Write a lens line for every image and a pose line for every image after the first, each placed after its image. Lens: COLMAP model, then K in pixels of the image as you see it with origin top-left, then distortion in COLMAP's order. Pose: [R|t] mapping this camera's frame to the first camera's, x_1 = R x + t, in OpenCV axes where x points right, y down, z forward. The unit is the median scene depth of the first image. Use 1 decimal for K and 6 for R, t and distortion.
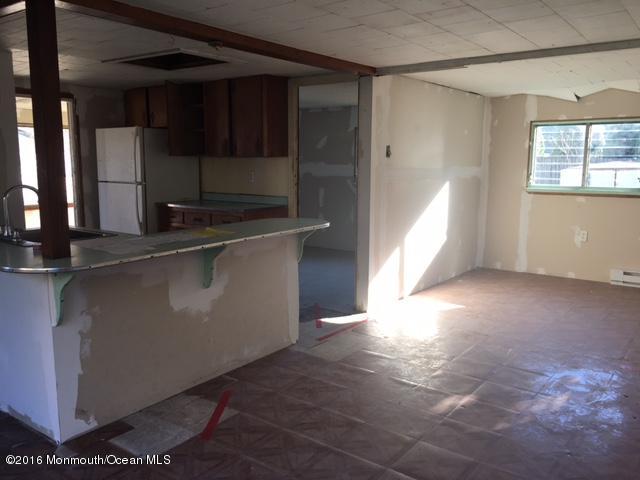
lens RADIAL K [[539.7, 0, 317.0], [0, 539.7, 238.5], [0, 0, 1]] dist [0.080352, -0.118031]
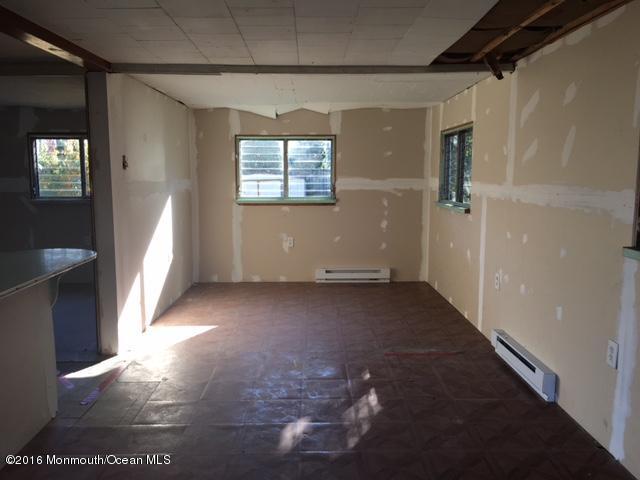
lens RADIAL K [[539.7, 0, 317.0], [0, 539.7, 238.5], [0, 0, 1]] dist [0.080352, -0.118031]
pose [[0.790233, -0.078082, 0.607811, -0.129152], [0.091461, 0.995768, 0.009010, -0.016773], [-0.605943, 0.048471, 0.794030, 0.111697]]
